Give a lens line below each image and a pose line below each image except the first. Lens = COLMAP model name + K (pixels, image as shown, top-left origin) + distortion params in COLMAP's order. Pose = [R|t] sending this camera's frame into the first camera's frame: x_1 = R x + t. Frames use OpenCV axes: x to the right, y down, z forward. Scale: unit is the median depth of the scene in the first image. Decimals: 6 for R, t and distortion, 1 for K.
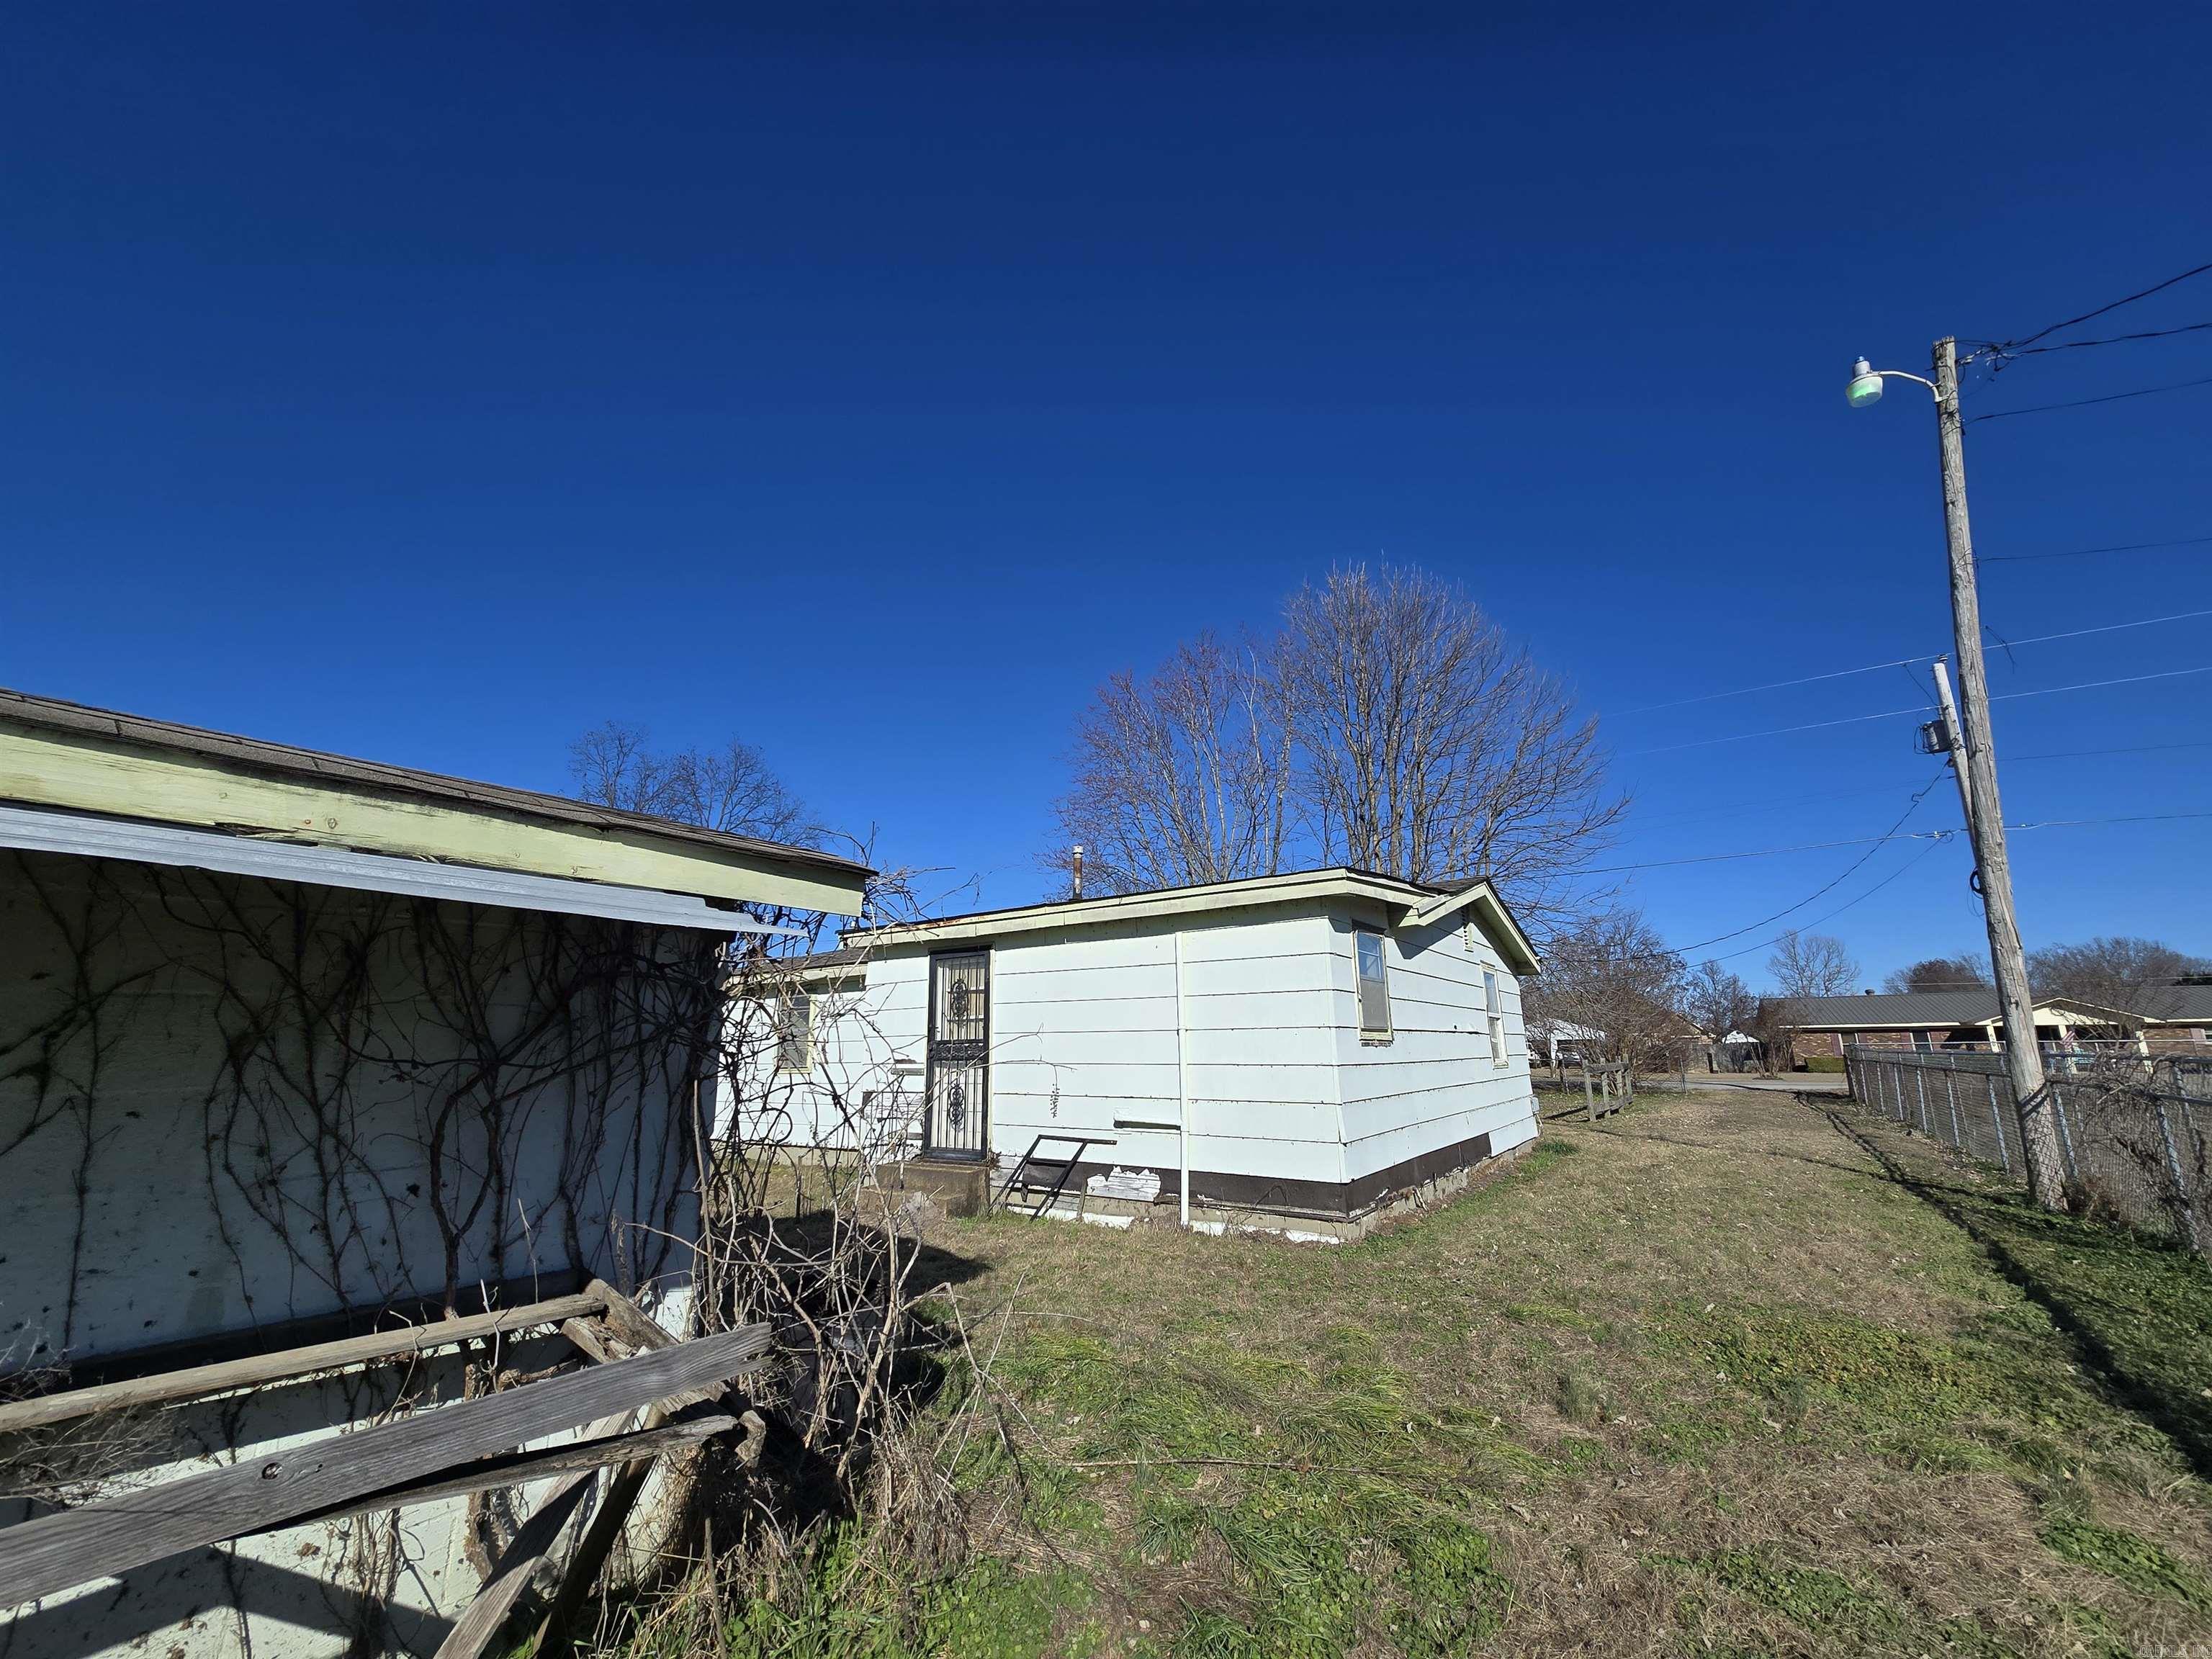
lens RADIAL K [[892.9, 0, 1112.4], [0, 892.9, 827.8], [0, 0, 1]] dist [-0.001068, 0.000379]
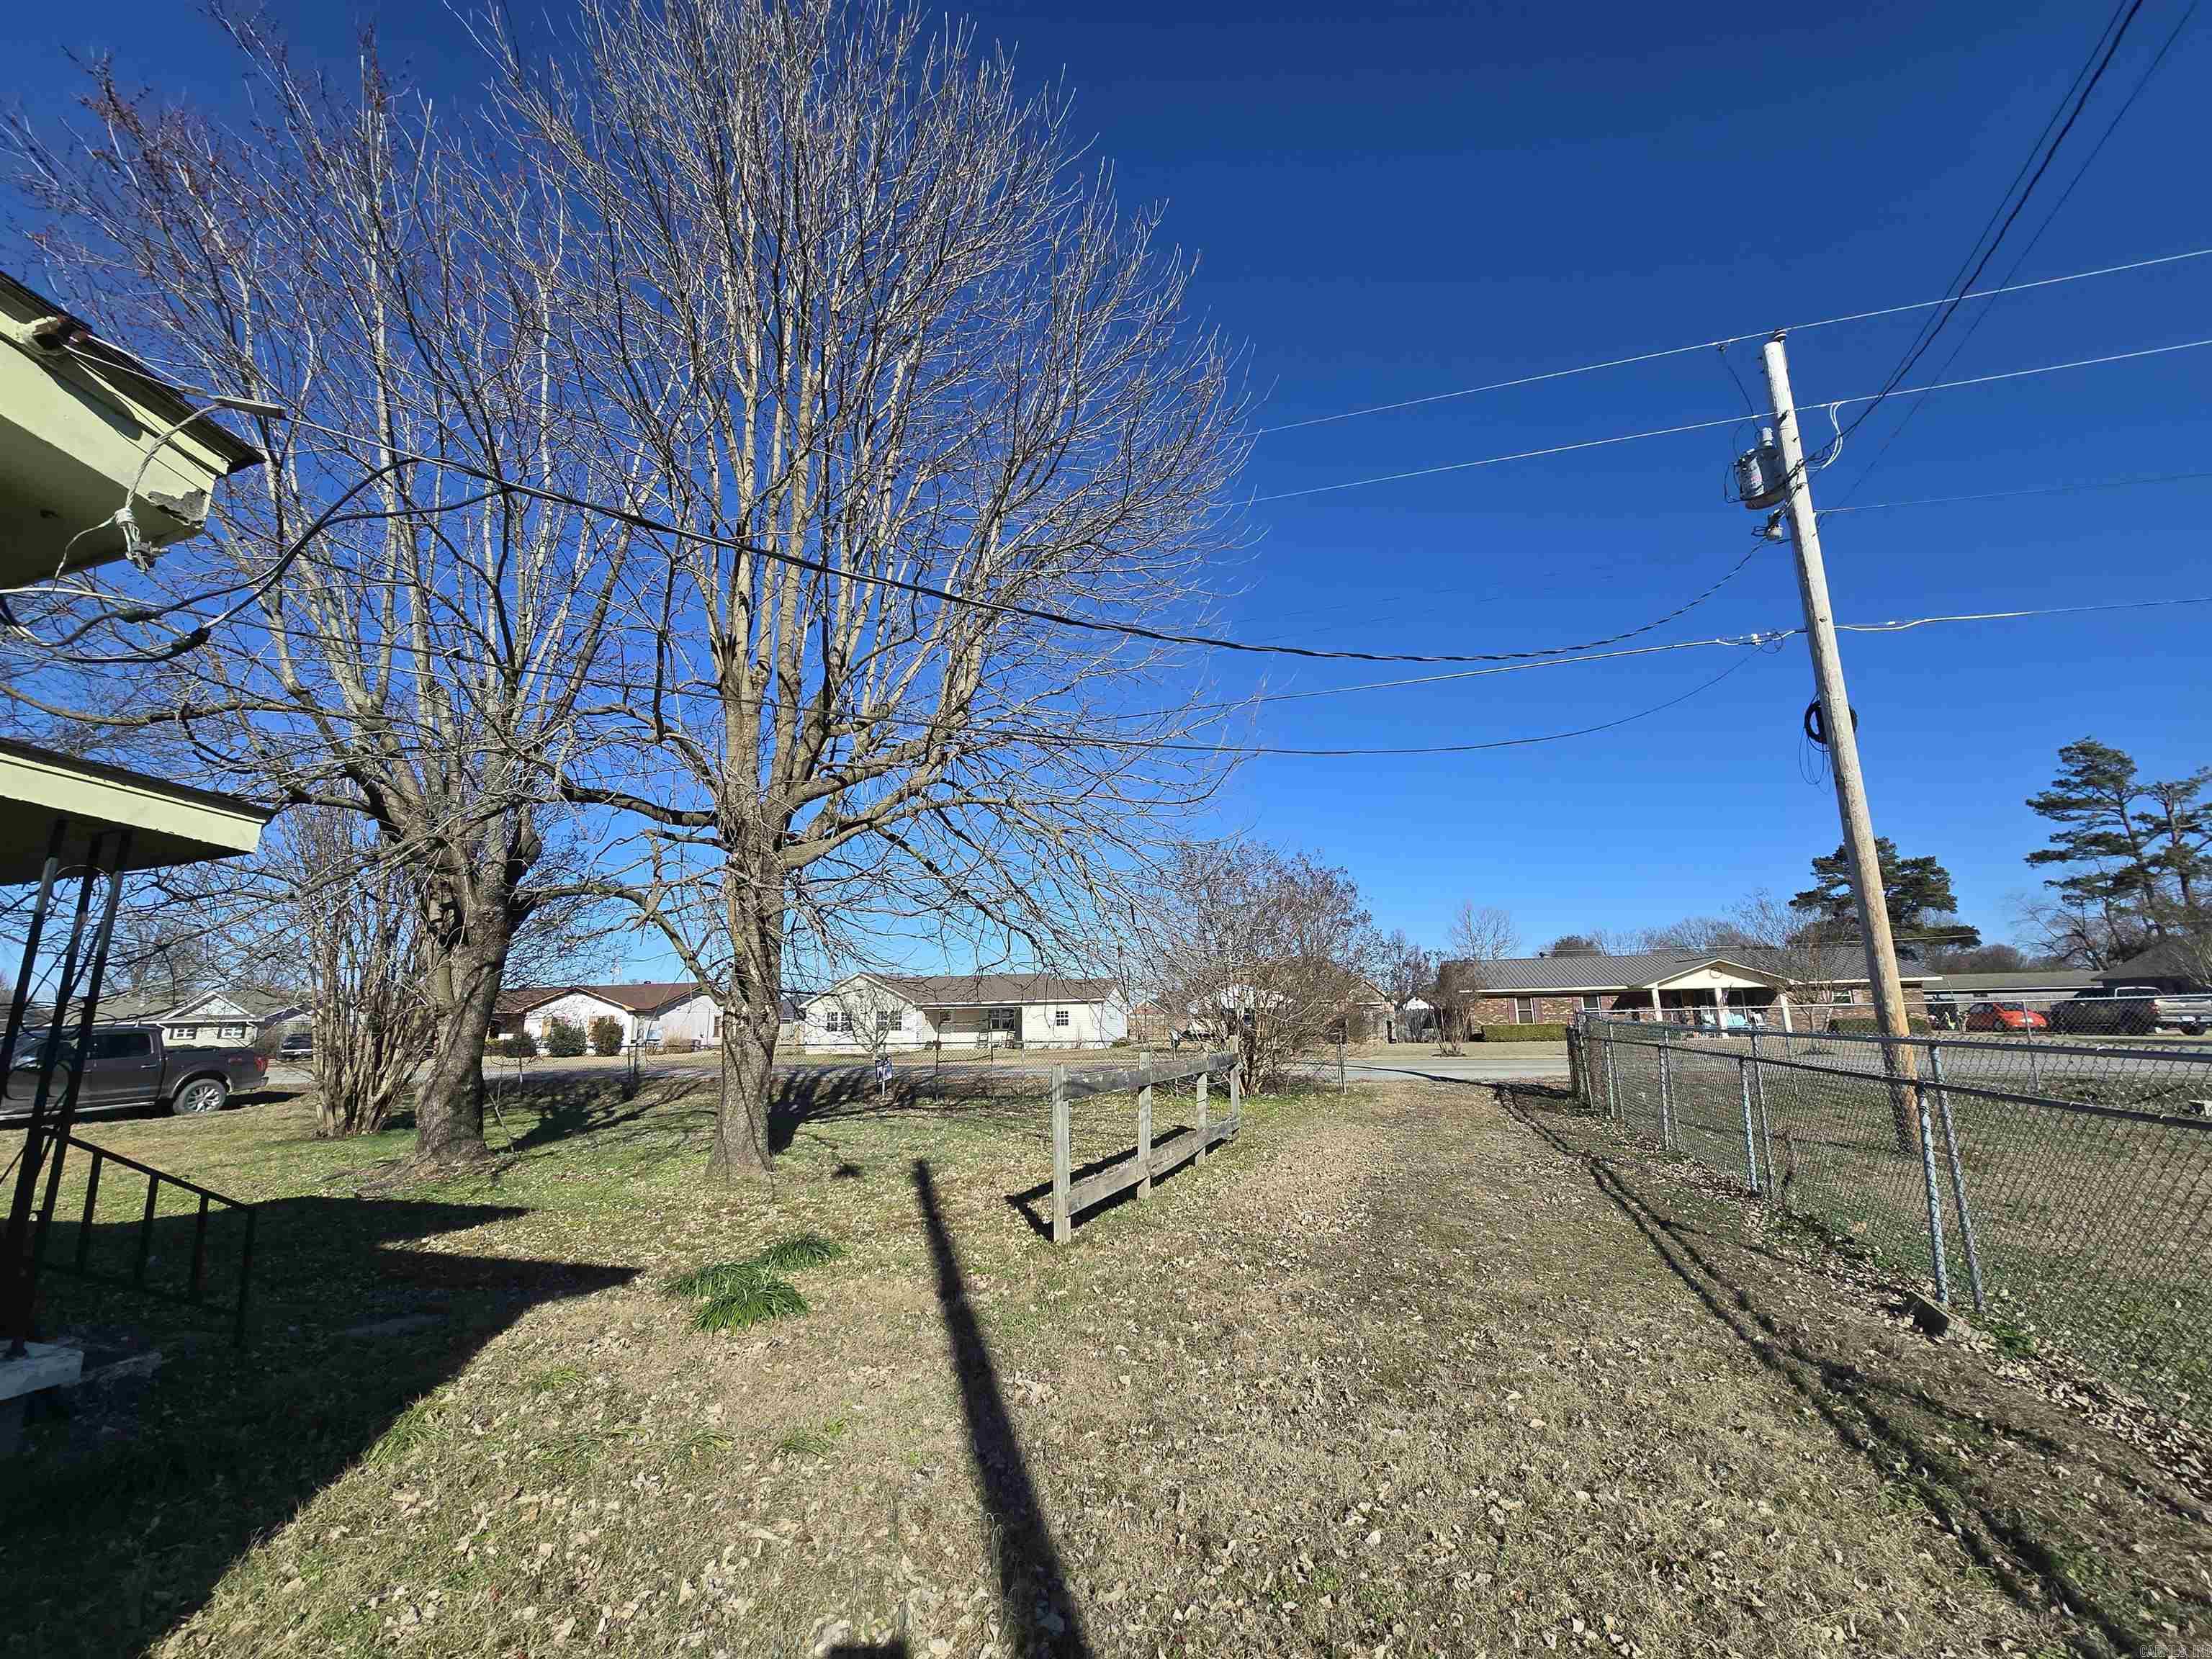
lens RADIAL K [[907.9, 0, 1080.5], [0, 907.9, 822.1], [0, 0, 1]] dist [0.000266, 0.000515]
pose [[0.968507, 0.040446, 0.245679, 0.165074], [-0.047254, 0.998643, 0.021876, 0.056780], [-0.244461, -0.032797, 0.969104, 0.239576]]
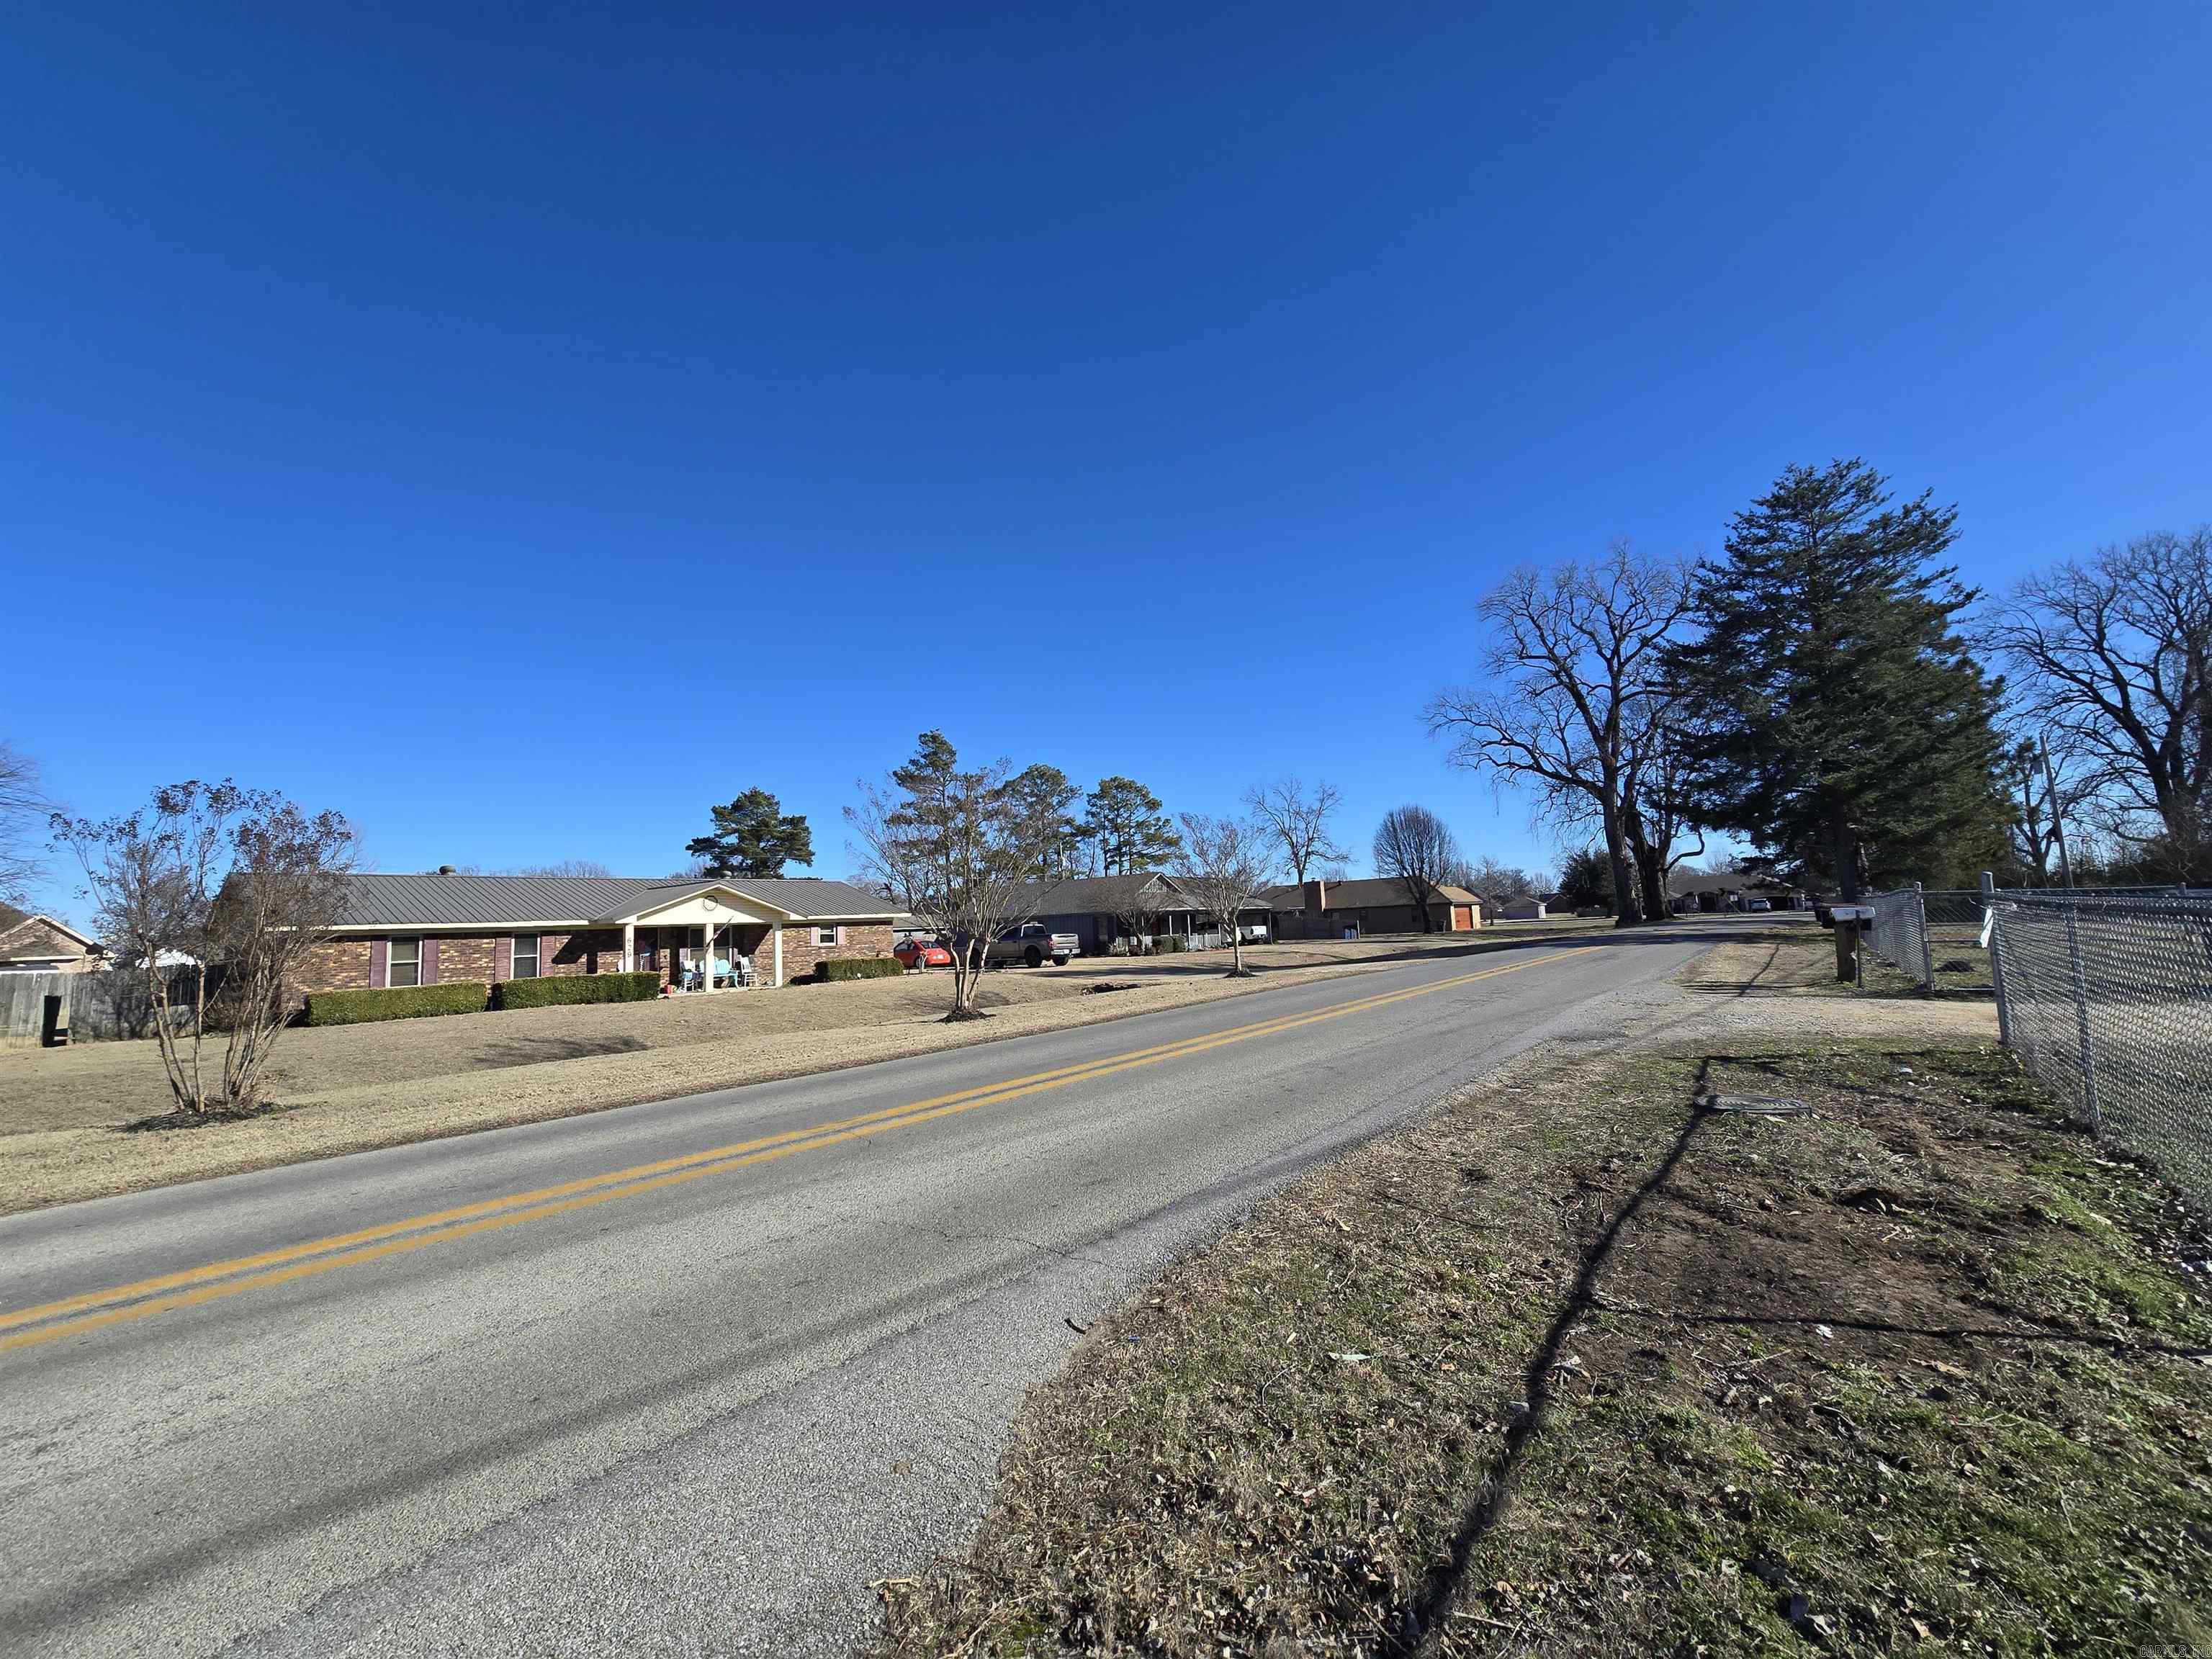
lens RADIAL K [[909.6, 0, 1097.7], [0, 909.6, 827.4], [0, 0, 1]] dist [-0.003202, 0.000284]
pose [[0.183505, 0.107815, 0.977088, 0.429268], [-0.197894, 0.977669, -0.070713, 0.140346], [-0.962893, -0.180384, 0.200743, 0.591162]]
